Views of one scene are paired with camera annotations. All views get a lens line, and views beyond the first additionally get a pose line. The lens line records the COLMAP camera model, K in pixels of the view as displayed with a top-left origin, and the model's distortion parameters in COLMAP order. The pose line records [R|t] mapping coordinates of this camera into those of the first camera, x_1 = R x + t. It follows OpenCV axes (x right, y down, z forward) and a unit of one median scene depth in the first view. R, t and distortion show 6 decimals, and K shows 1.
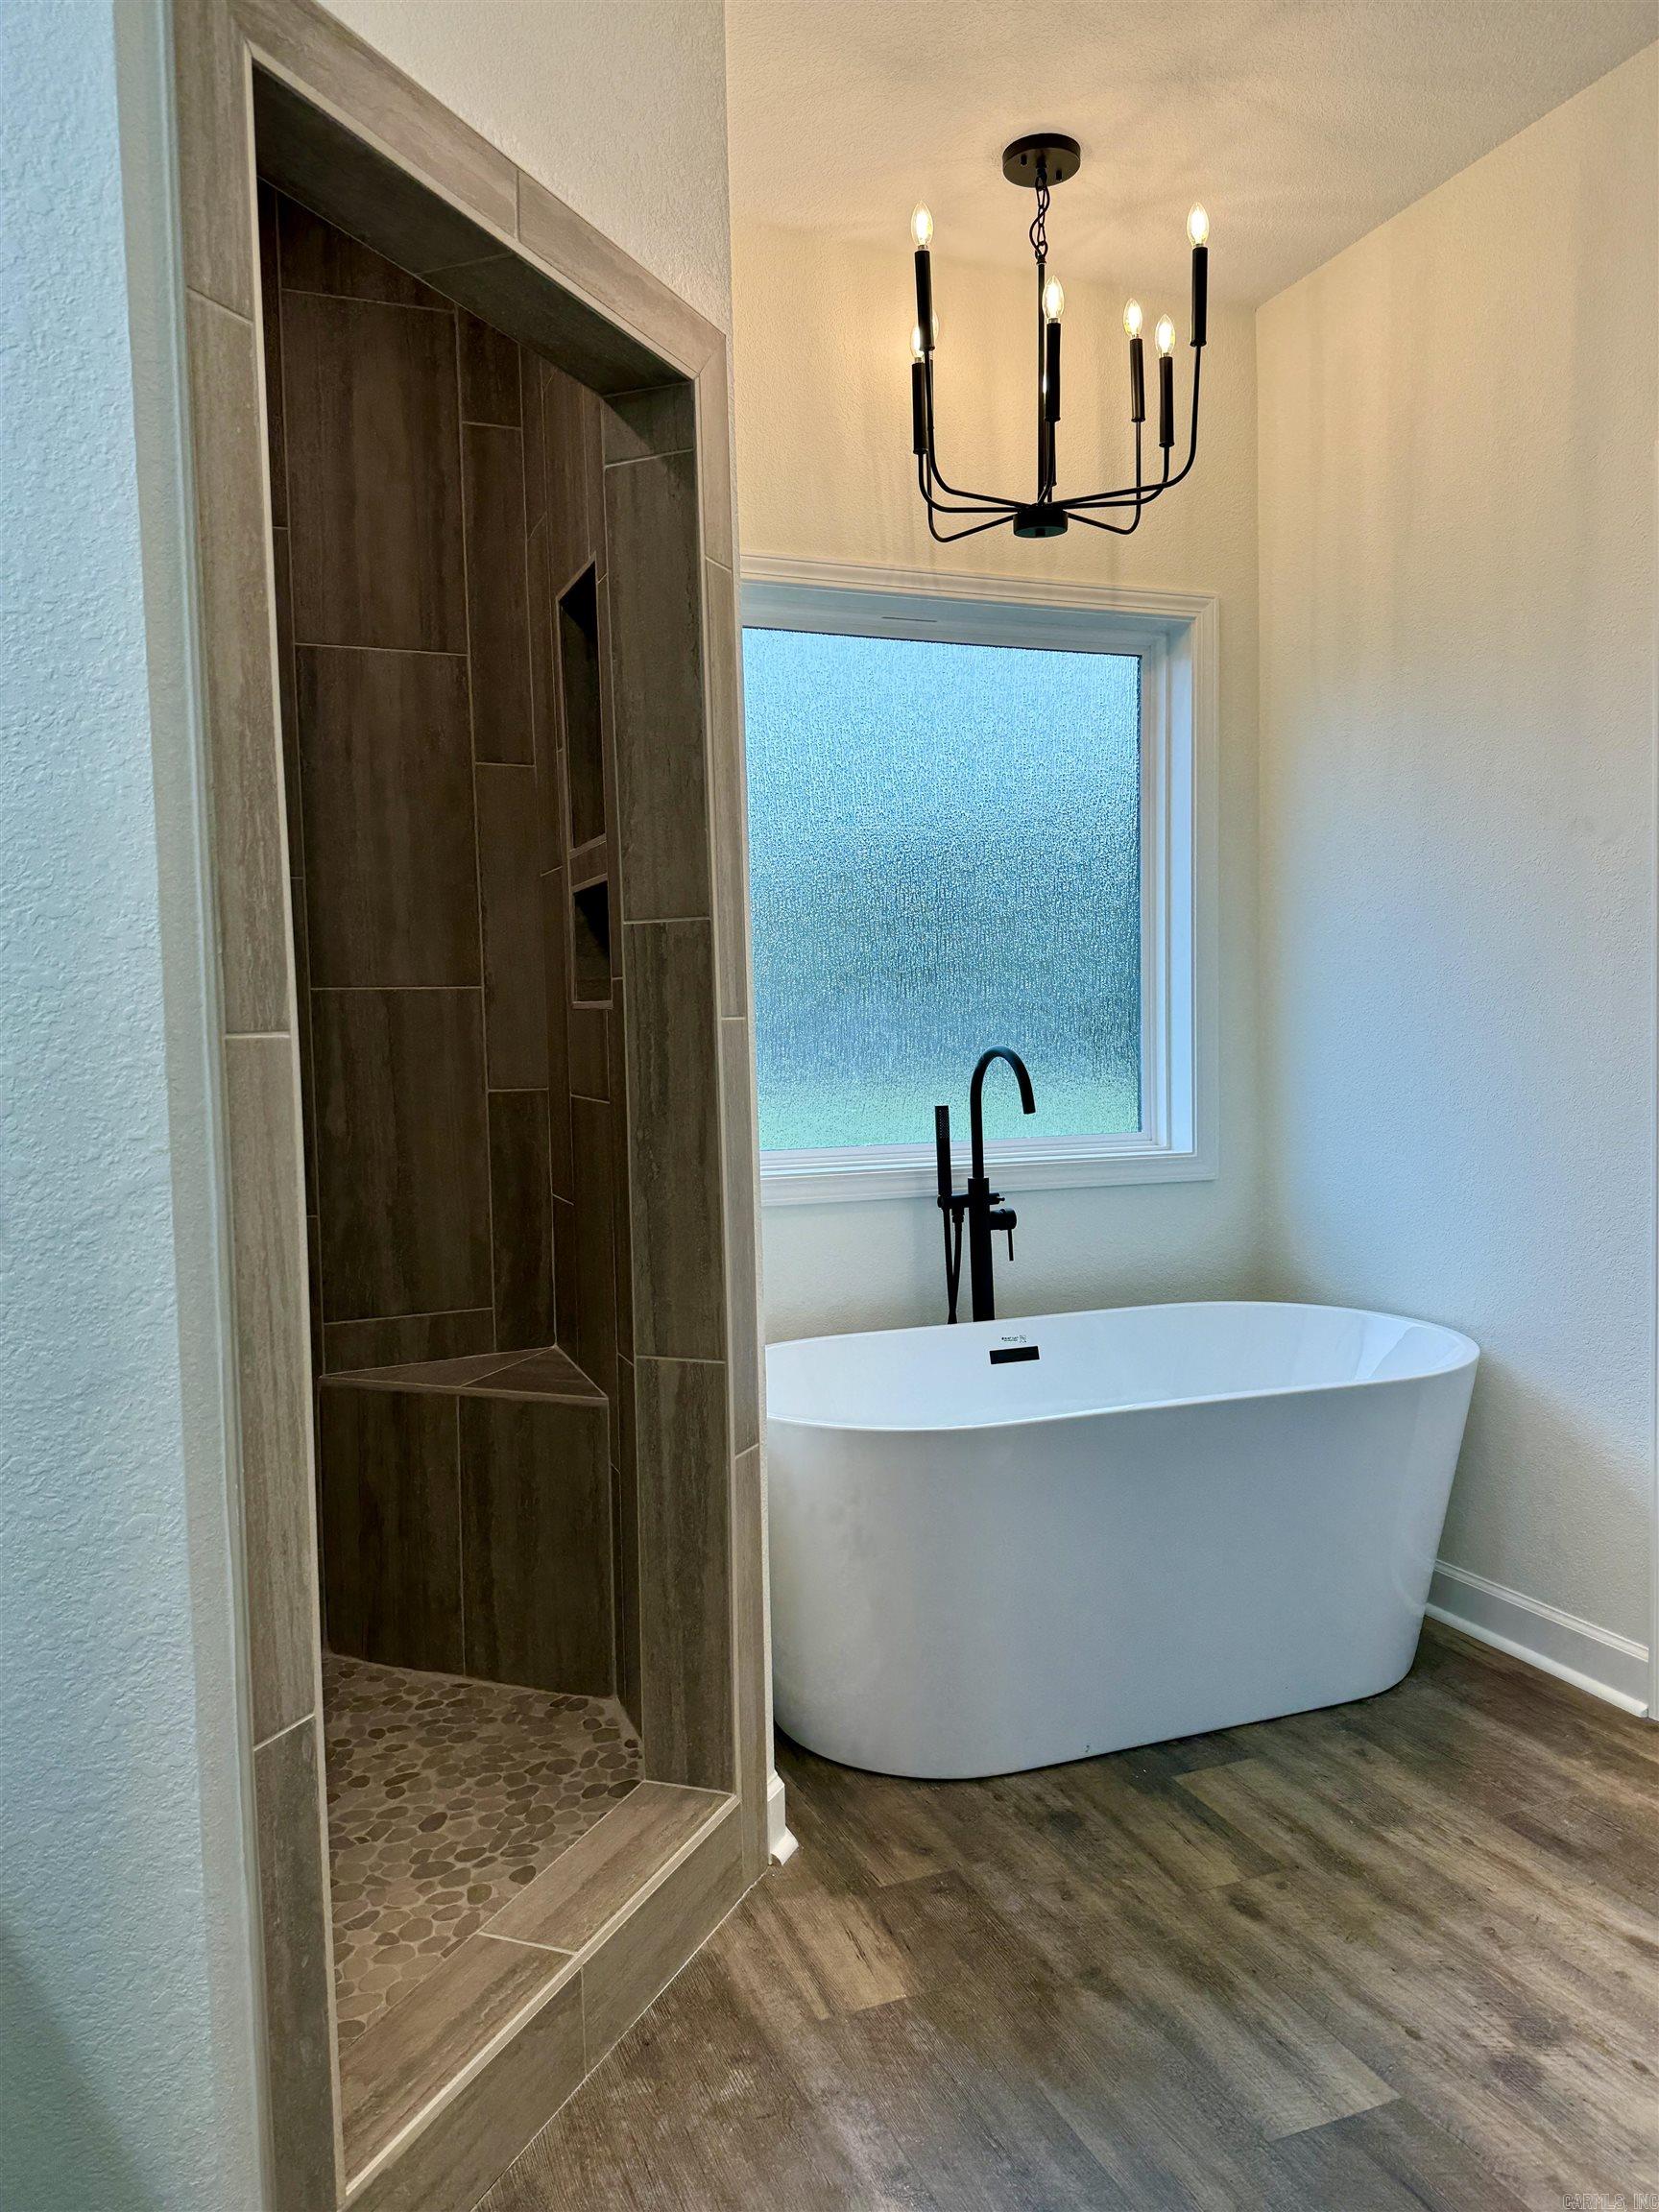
lens RADIAL K [[1600.1, 0, 831.3], [0, 1600.1, 1109.8], [0, 0, 1]] dist [0.001631, -0.000018]
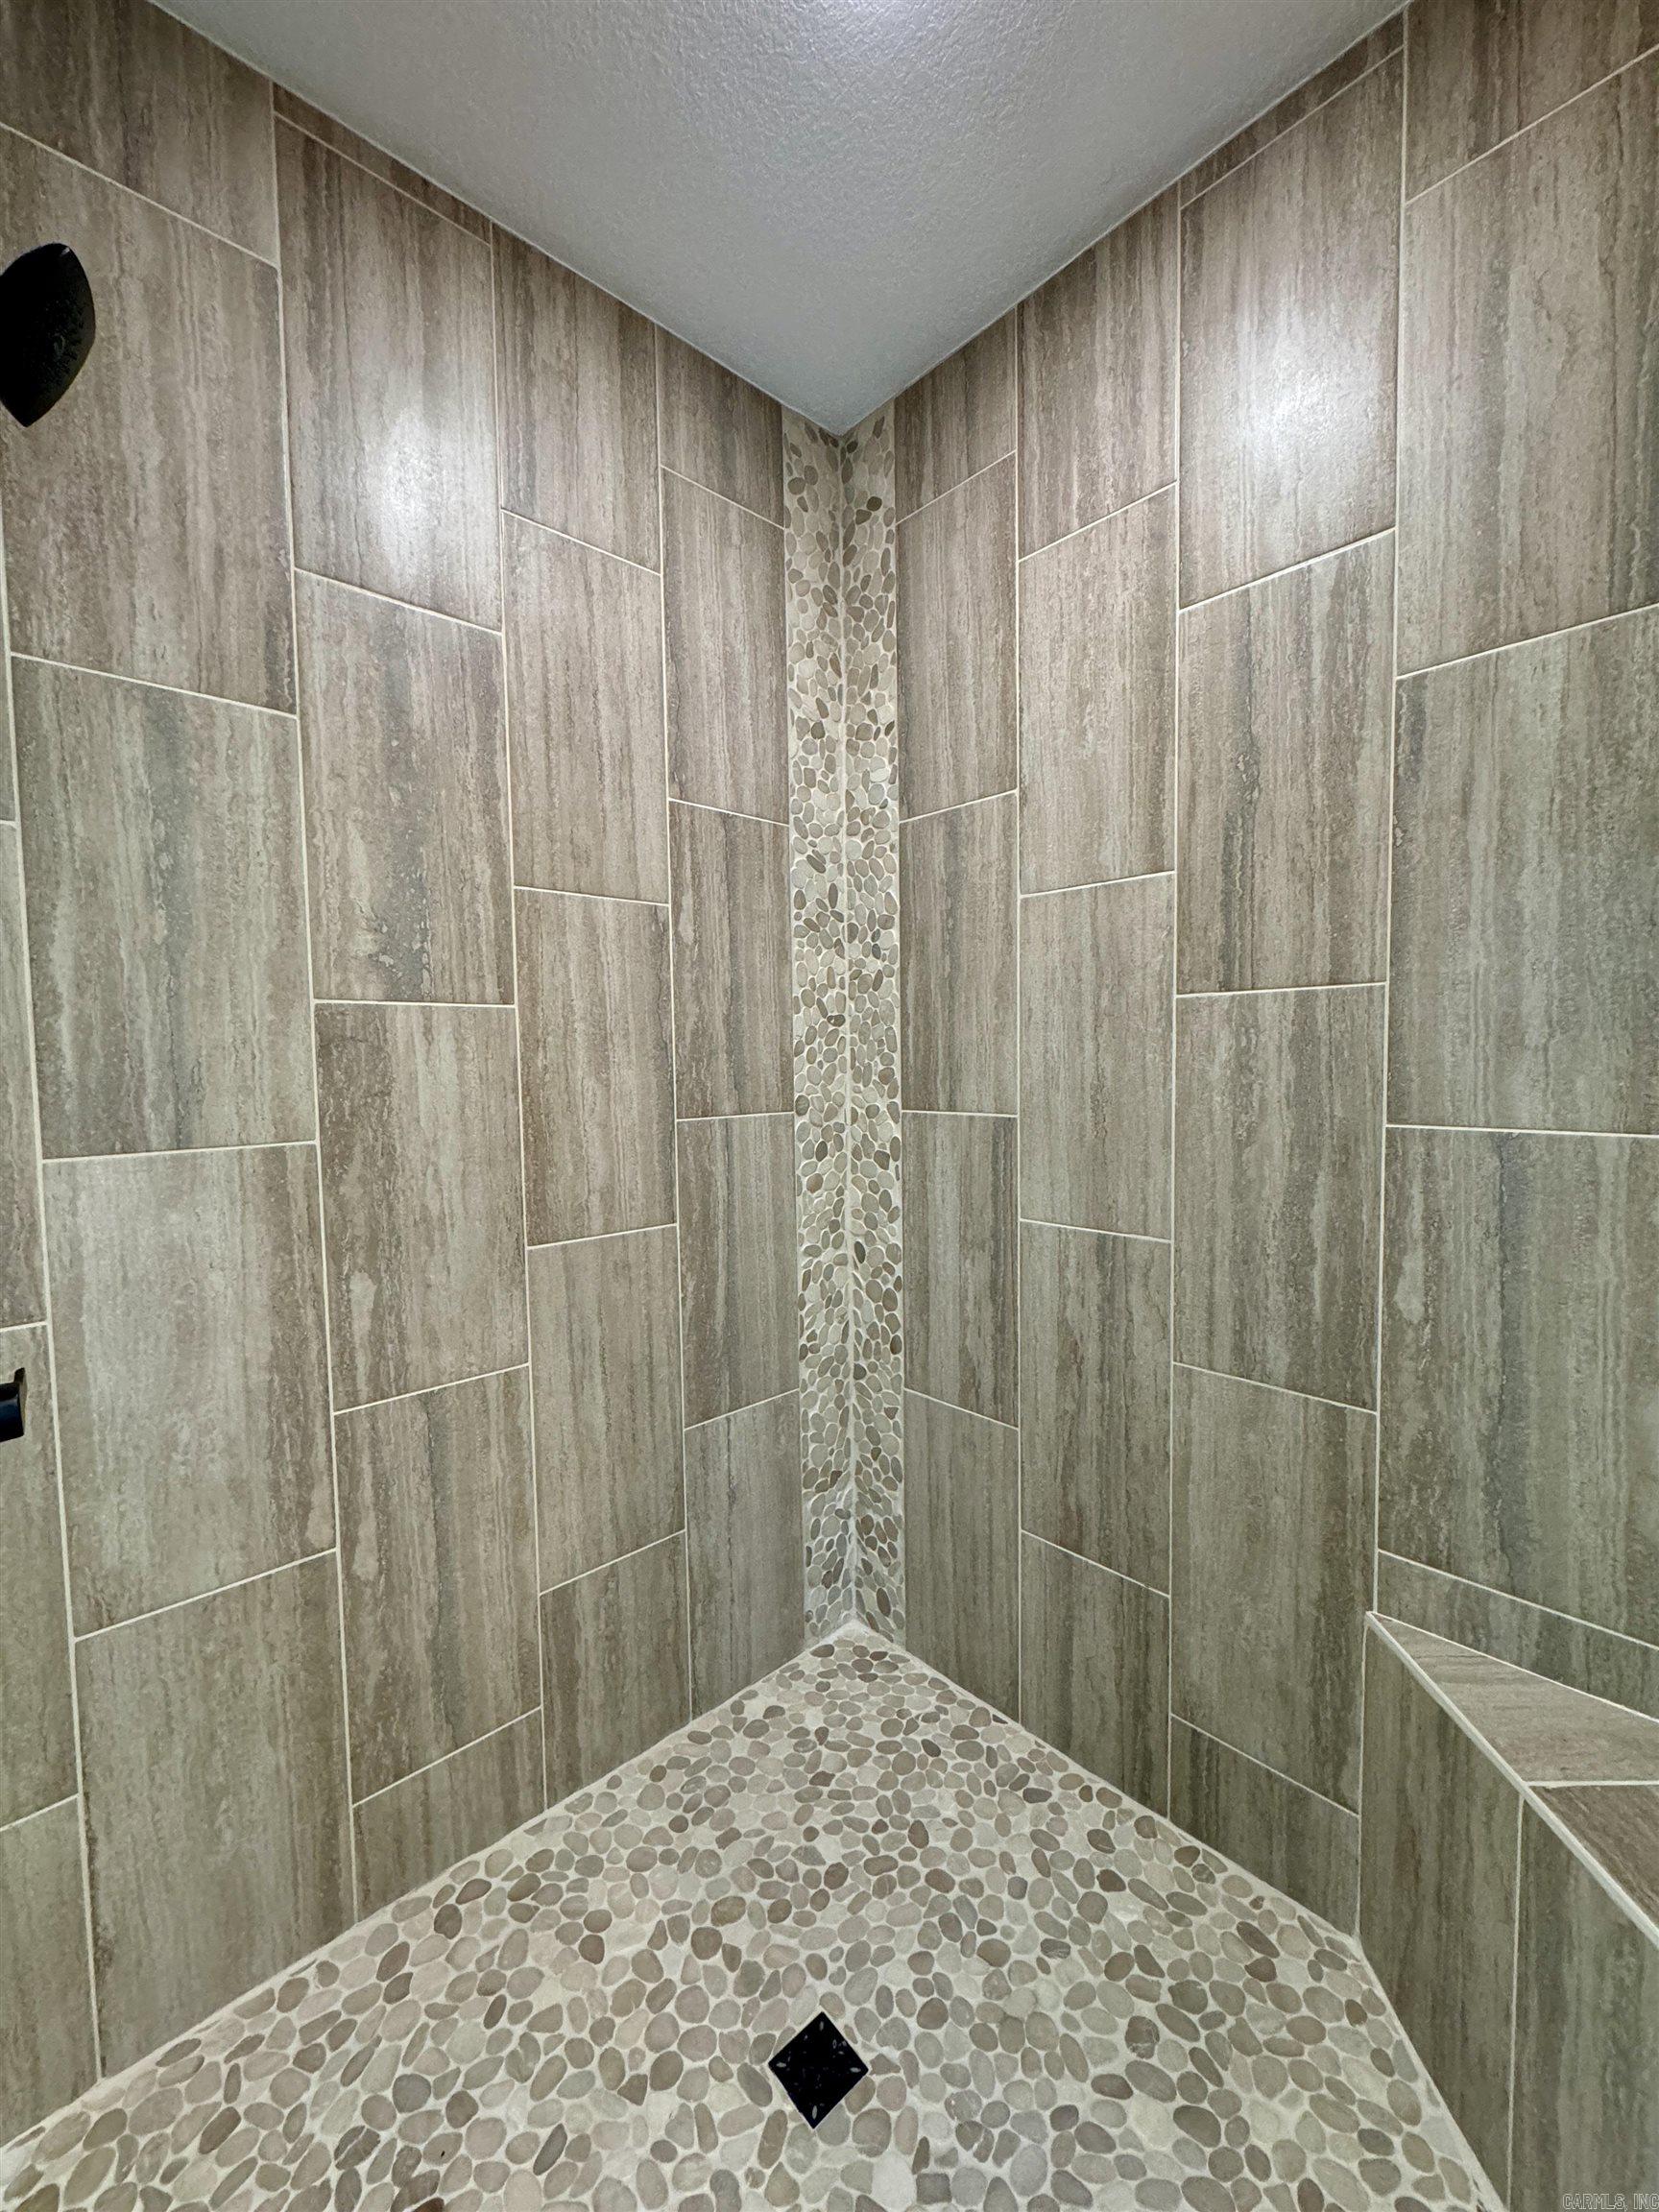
lens RADIAL K [[883.8, 0, 829.7], [0, 883.8, 1111.8], [0, 0, 1]] dist [-0.000457, 0.000033]
pose [[0.370784, 0.063775, -0.926527, -0.028011], [-0.040326, 0.997804, 0.052543, -0.092721], [0.927843, 0.017881, 0.372542, 0.581734]]
